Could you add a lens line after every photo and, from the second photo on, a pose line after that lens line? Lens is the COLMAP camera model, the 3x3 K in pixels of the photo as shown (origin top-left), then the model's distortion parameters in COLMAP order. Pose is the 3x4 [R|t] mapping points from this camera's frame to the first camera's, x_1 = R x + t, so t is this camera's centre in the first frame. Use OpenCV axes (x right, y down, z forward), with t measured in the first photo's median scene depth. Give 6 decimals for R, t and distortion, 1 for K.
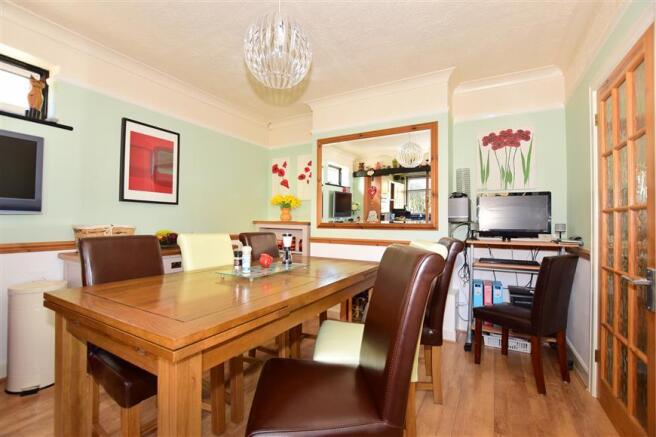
lens RADIAL K [[291.9, 0, 325.4], [0, 291.9, 217.9], [0, 0, 1]] dist [-0.030093, 0.004440]
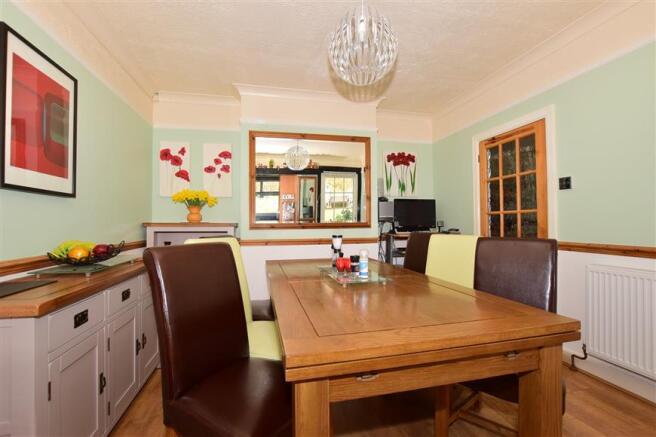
lens RADIAL K [[291.9, 0, 326.8], [0, 291.9, 218.6], [0, 0, 1]] dist [-0.030093, 0.004440]
pose [[0.736914, -0.007225, 0.675948, -0.528919], [0.004782, 0.999974, 0.005475, -0.002757], [-0.675970, -0.000802, 0.736929, 0.212162]]
